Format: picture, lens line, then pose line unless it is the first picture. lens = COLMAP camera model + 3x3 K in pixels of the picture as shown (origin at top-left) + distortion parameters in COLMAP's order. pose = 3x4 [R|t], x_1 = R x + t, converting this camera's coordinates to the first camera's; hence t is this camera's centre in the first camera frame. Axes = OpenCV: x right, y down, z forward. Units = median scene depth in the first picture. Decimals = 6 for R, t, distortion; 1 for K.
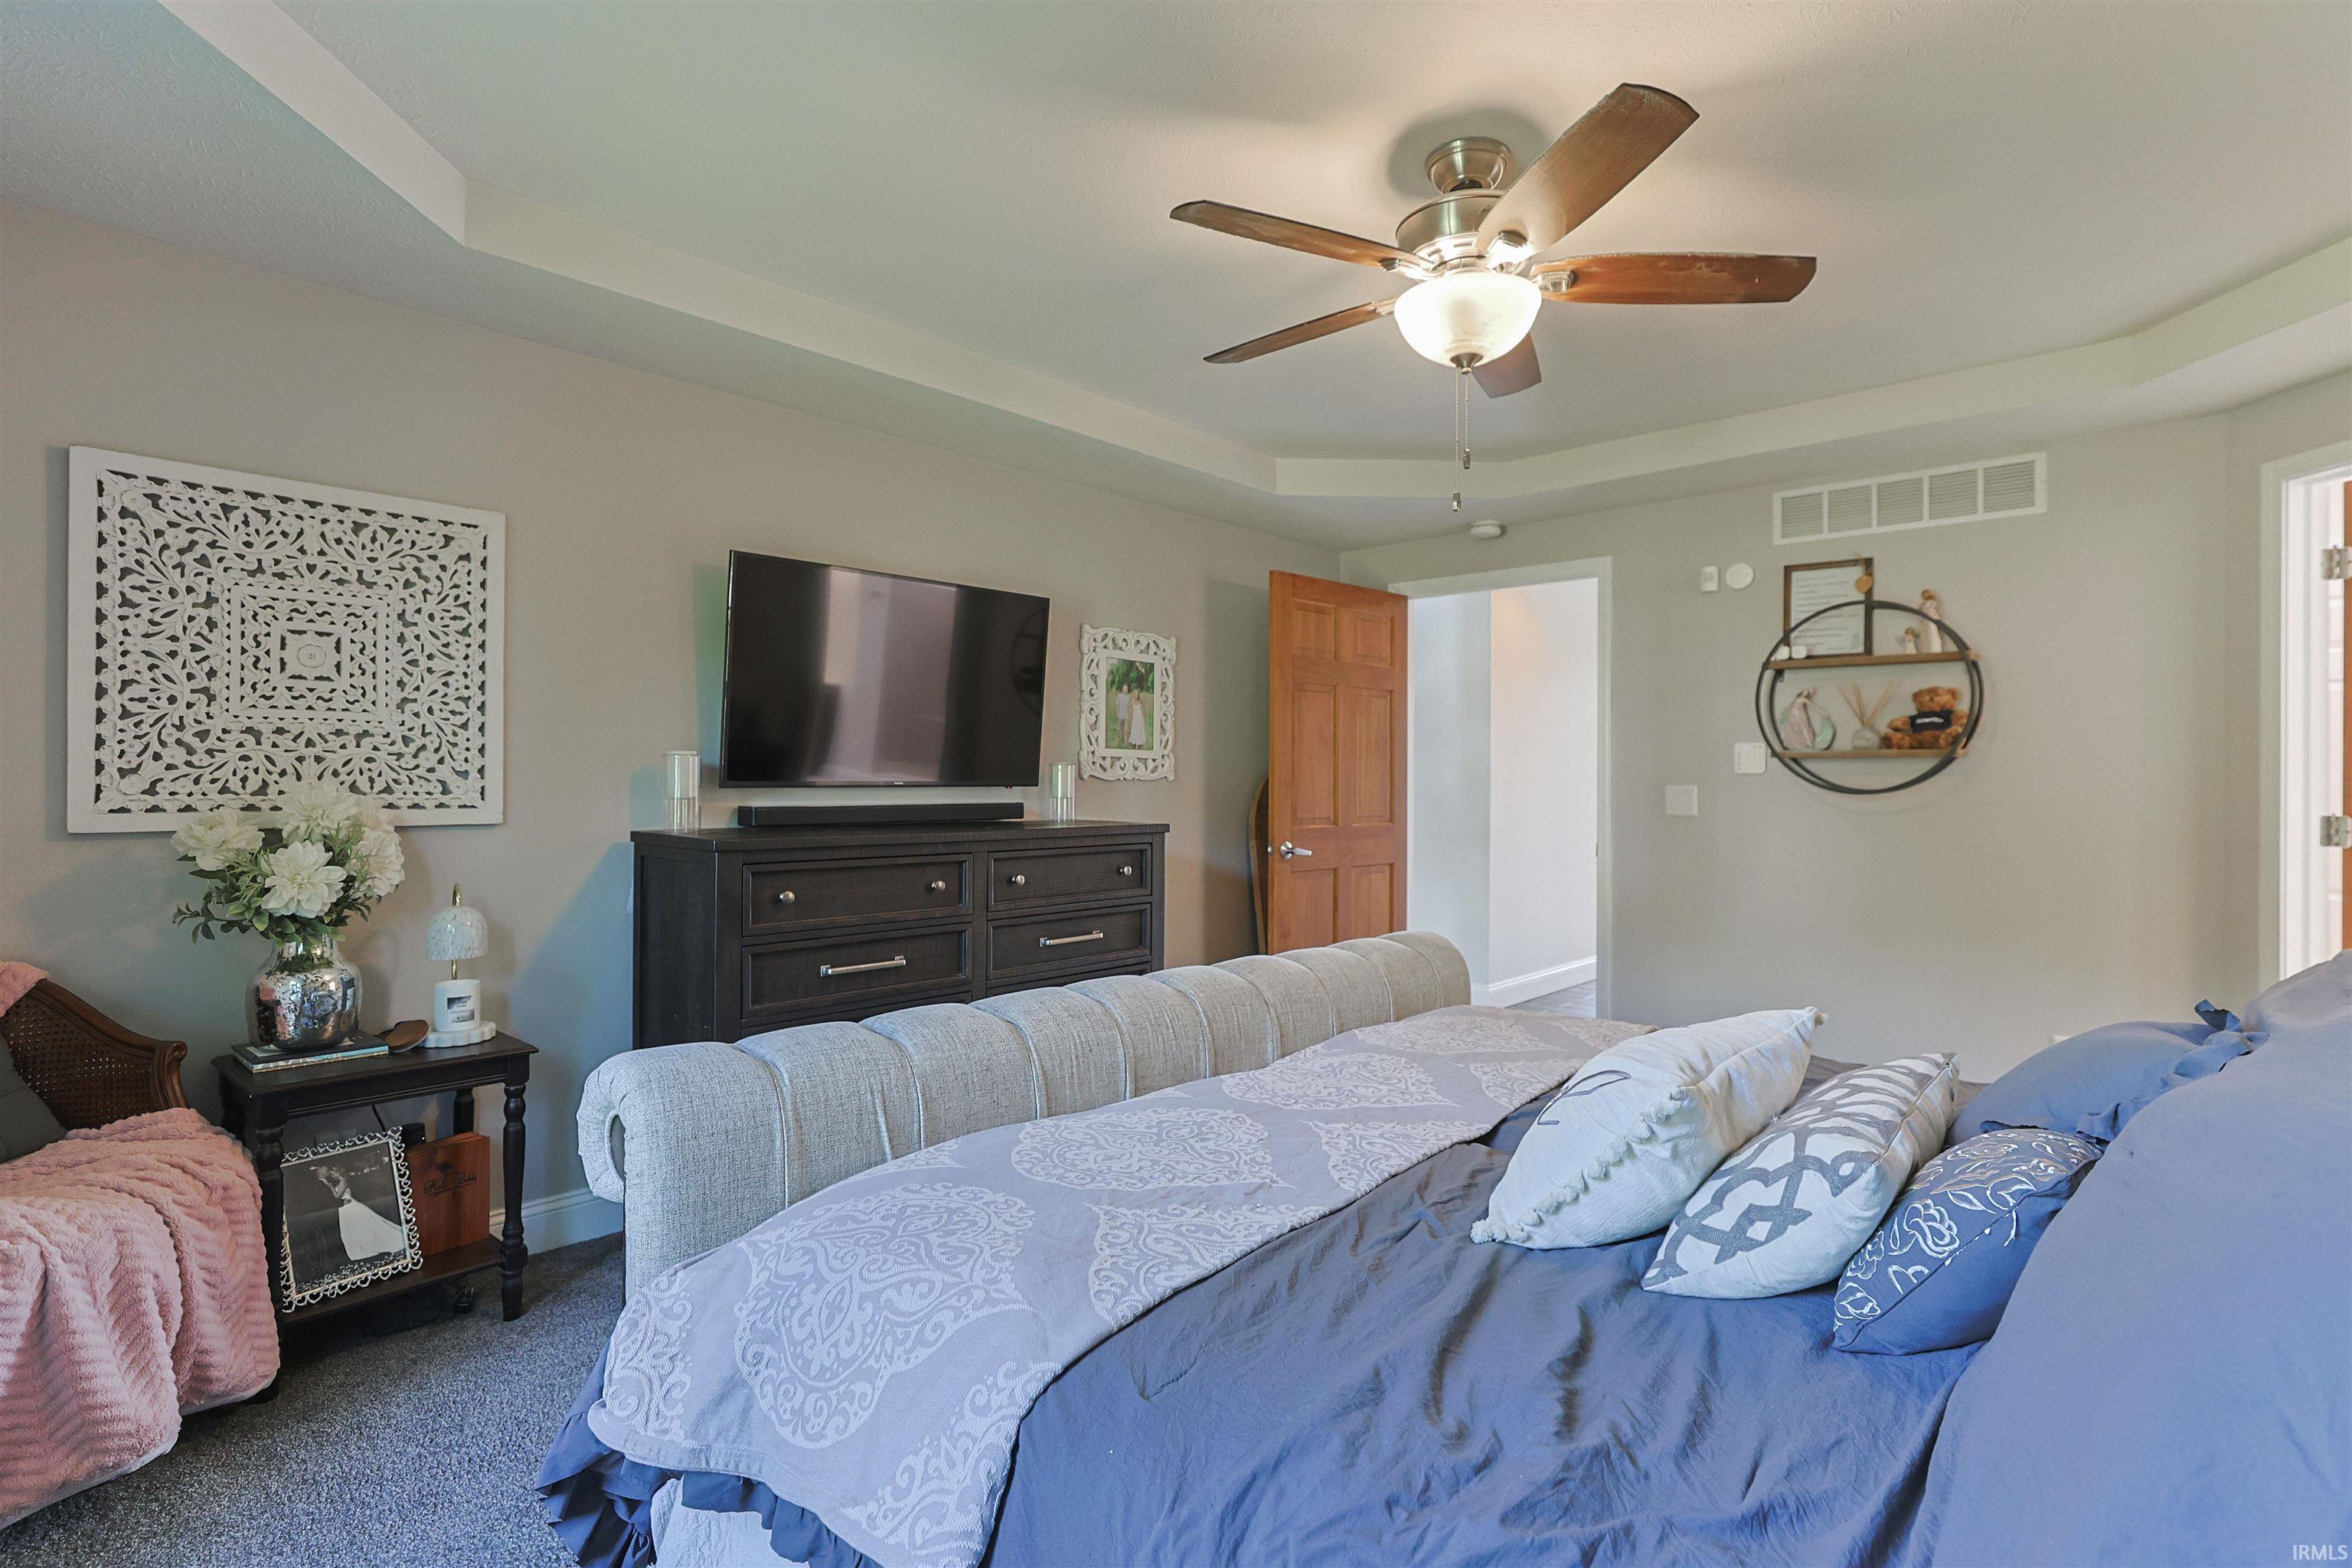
lens RADIAL K [[1139.9, 0, 1196.1], [0, 1139.9, 774.6], [0, 0, 1]] dist [-0.017913, 0.010607]
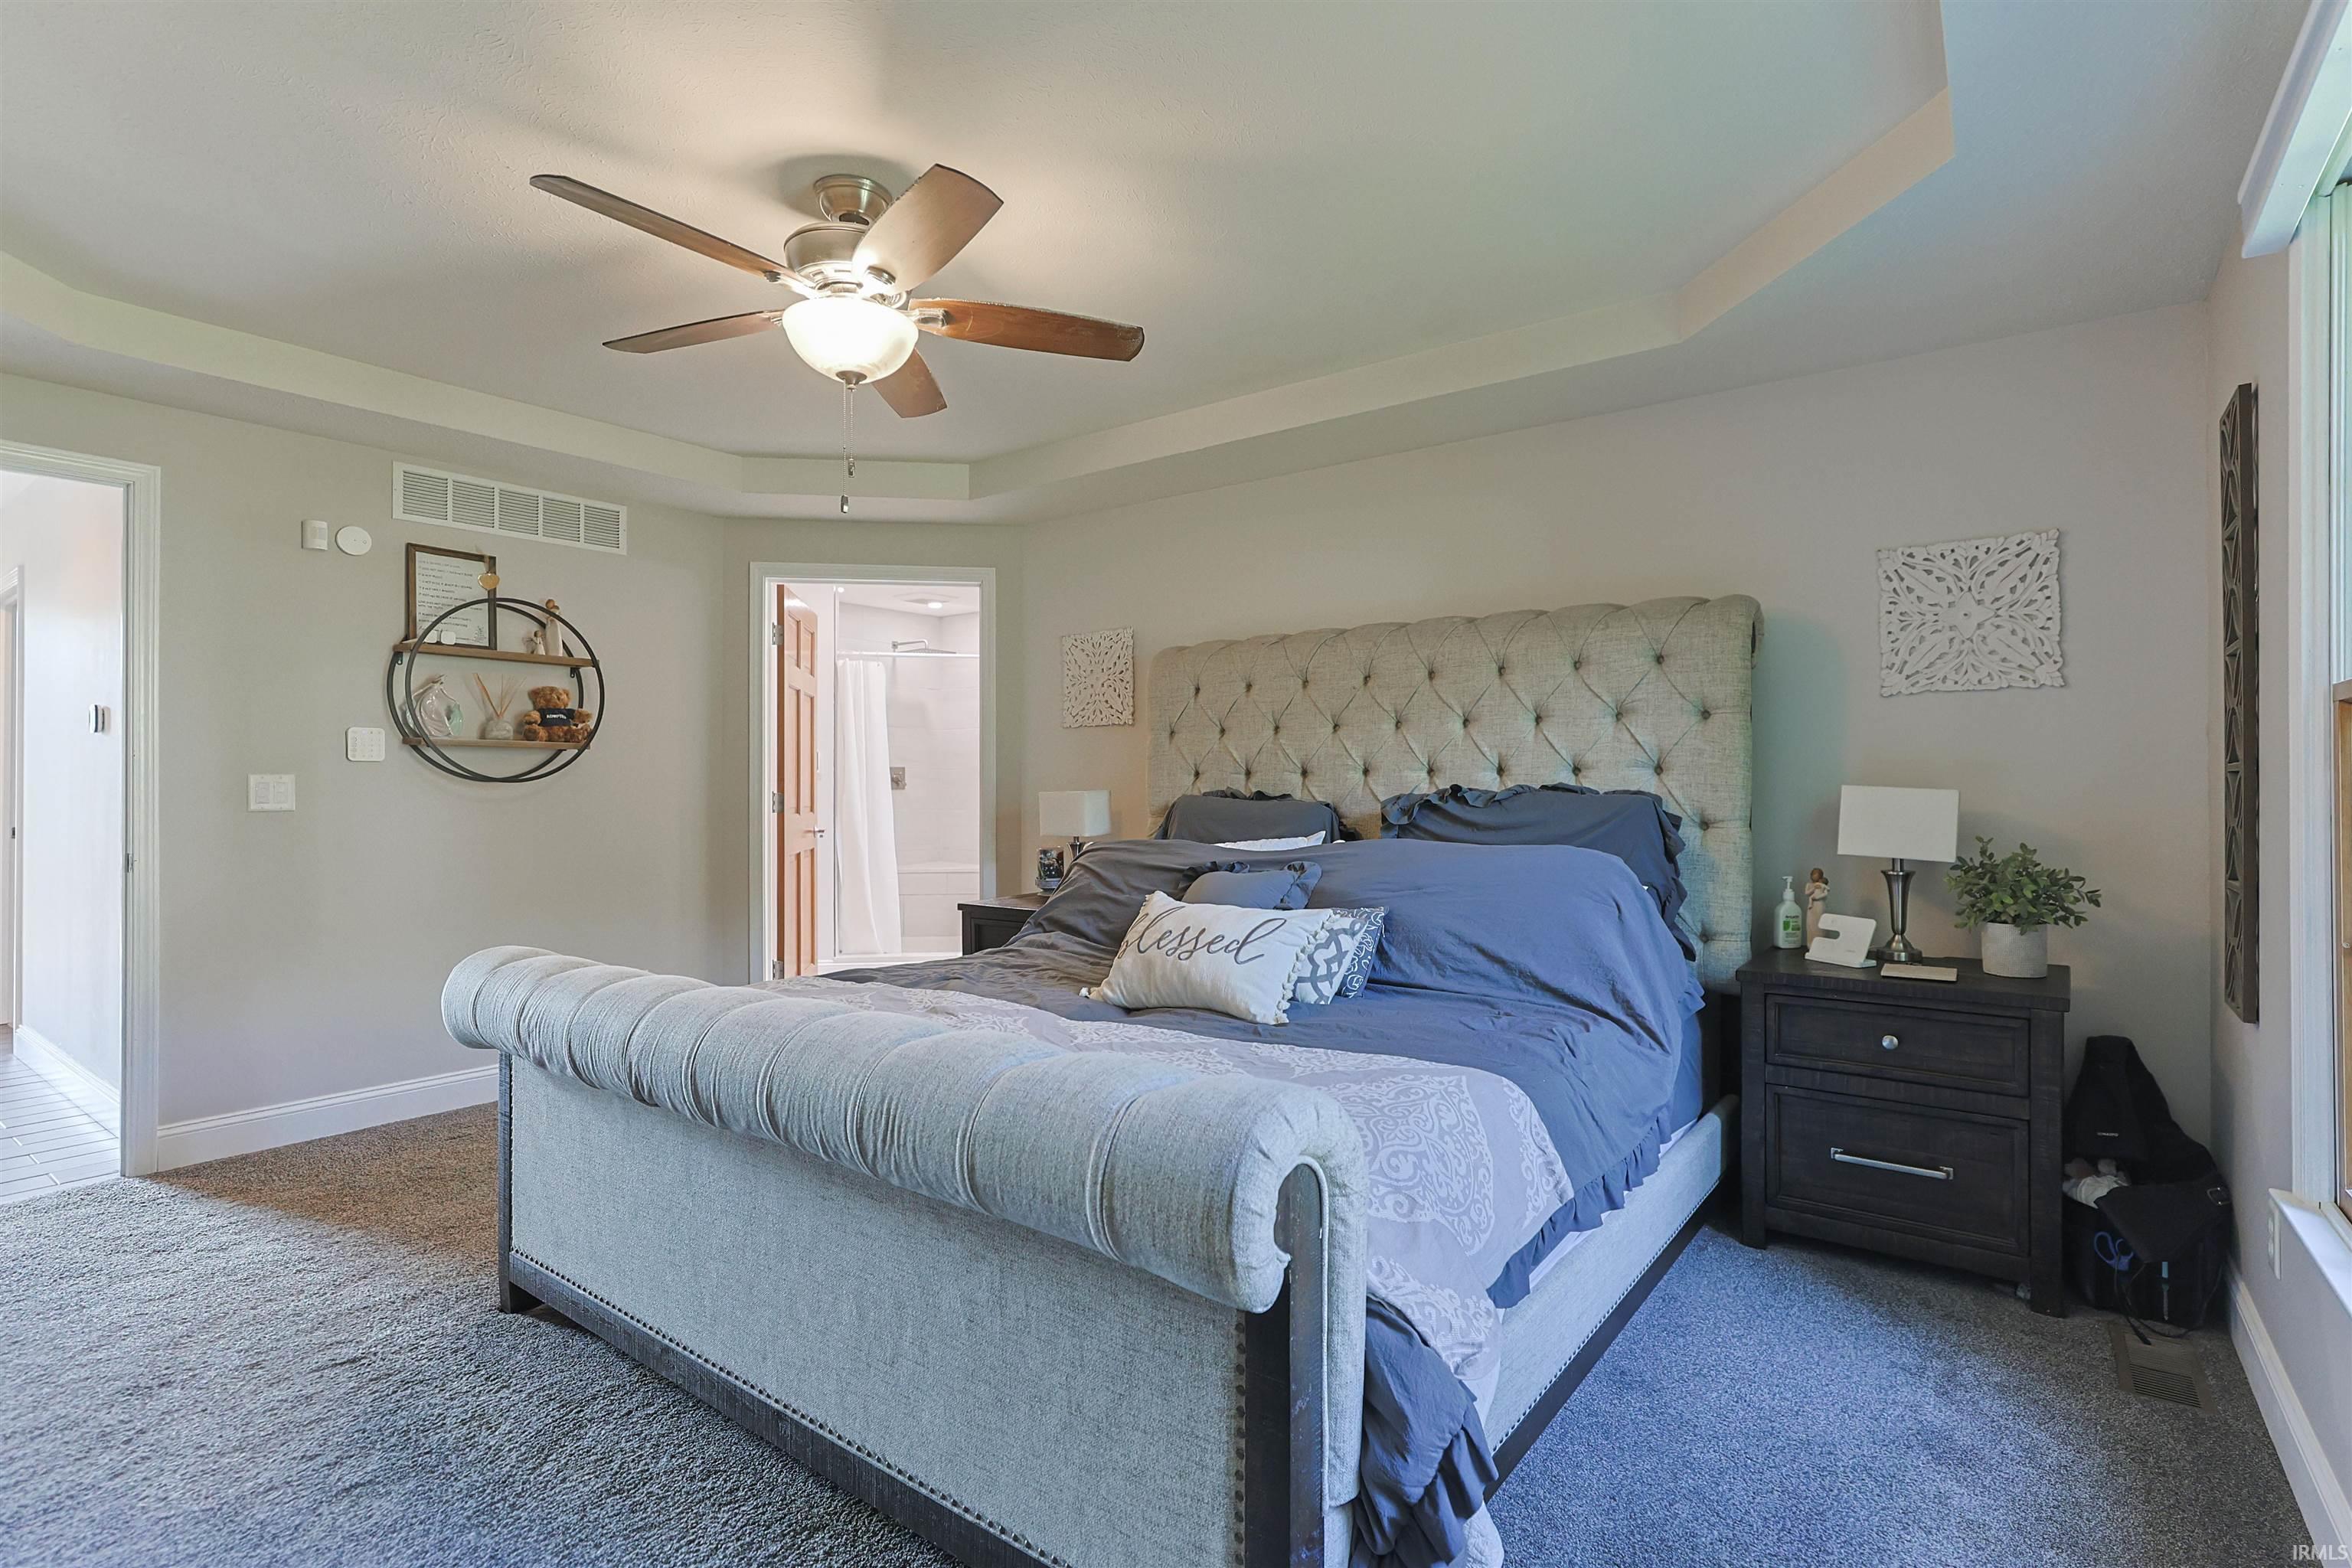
lens RADIAL K [[1139.9, 0, 1192.7], [0, 1139.9, 789.2], [0, 0, 1]] dist [-0.017913, 0.010607]
pose [[-0.086992, -0.003733, 0.996202, -0.505223], [-0.004524, 0.999984, 0.003352, 0.016637], [-0.996199, -0.004215, -0.087008, 0.447311]]
